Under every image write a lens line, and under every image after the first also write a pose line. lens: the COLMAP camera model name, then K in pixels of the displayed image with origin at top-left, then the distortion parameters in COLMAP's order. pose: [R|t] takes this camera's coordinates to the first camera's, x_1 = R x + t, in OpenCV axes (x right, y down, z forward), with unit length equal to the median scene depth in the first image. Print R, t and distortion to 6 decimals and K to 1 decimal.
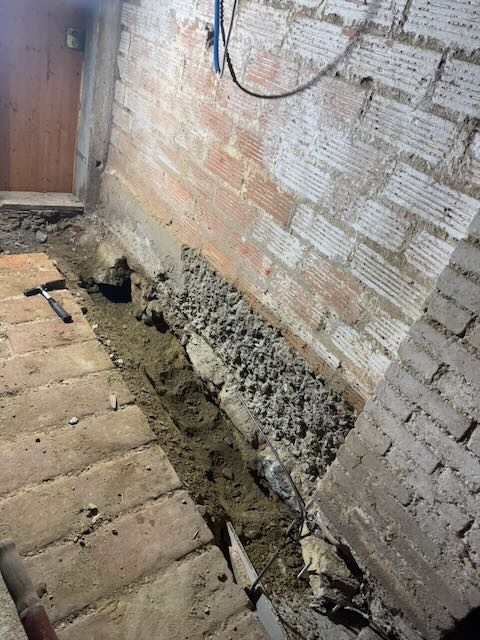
lens RADIAL K [[448.7, 0, 241.9], [0, 448.7, 318.8], [0, 0, 1]] dist [0.044652, -0.057981]
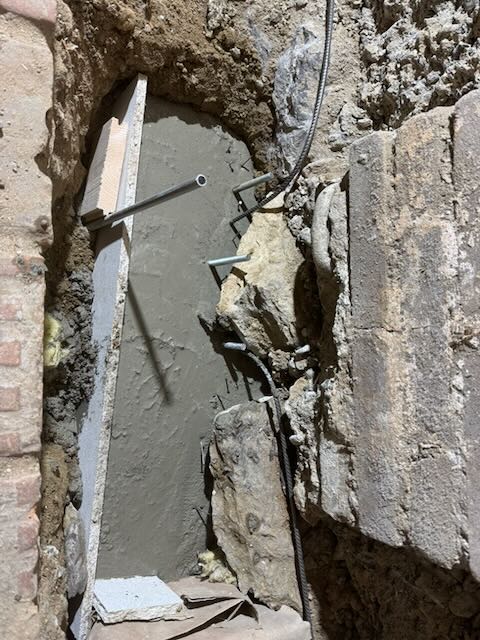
lens RADIAL K [[448.7, 0, 239.1], [0, 448.7, 319.3], [0, 0, 1]] dist [0.044652, -0.057981]
pose [[0.800872, 0.558052, 0.217213, 0.083504], [-0.573306, 0.609732, 0.547308, 0.344658], [0.172985, -0.562853, 0.808253, 0.615722]]
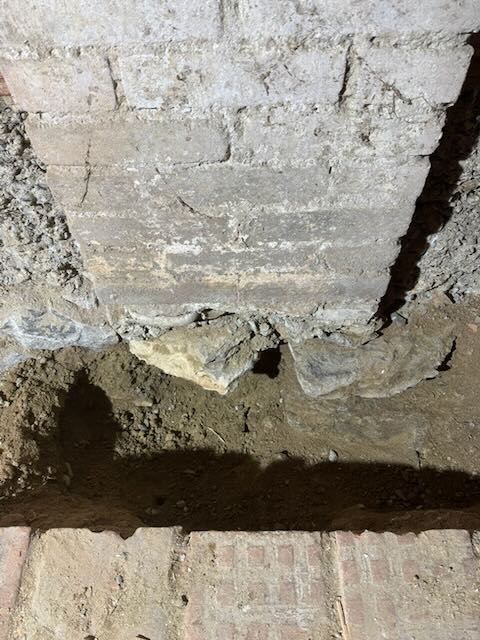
lens RADIAL K [[448.7, 0, 240.9], [0, 448.7, 318.5], [0, 0, 1]] dist [0.044652, -0.057981]
pose [[0.544501, -0.798149, 0.257832, 0.100889], [0.598004, 0.584959, 0.547917, 0.224399], [-0.588141, -0.144157, 0.795807, 0.509512]]
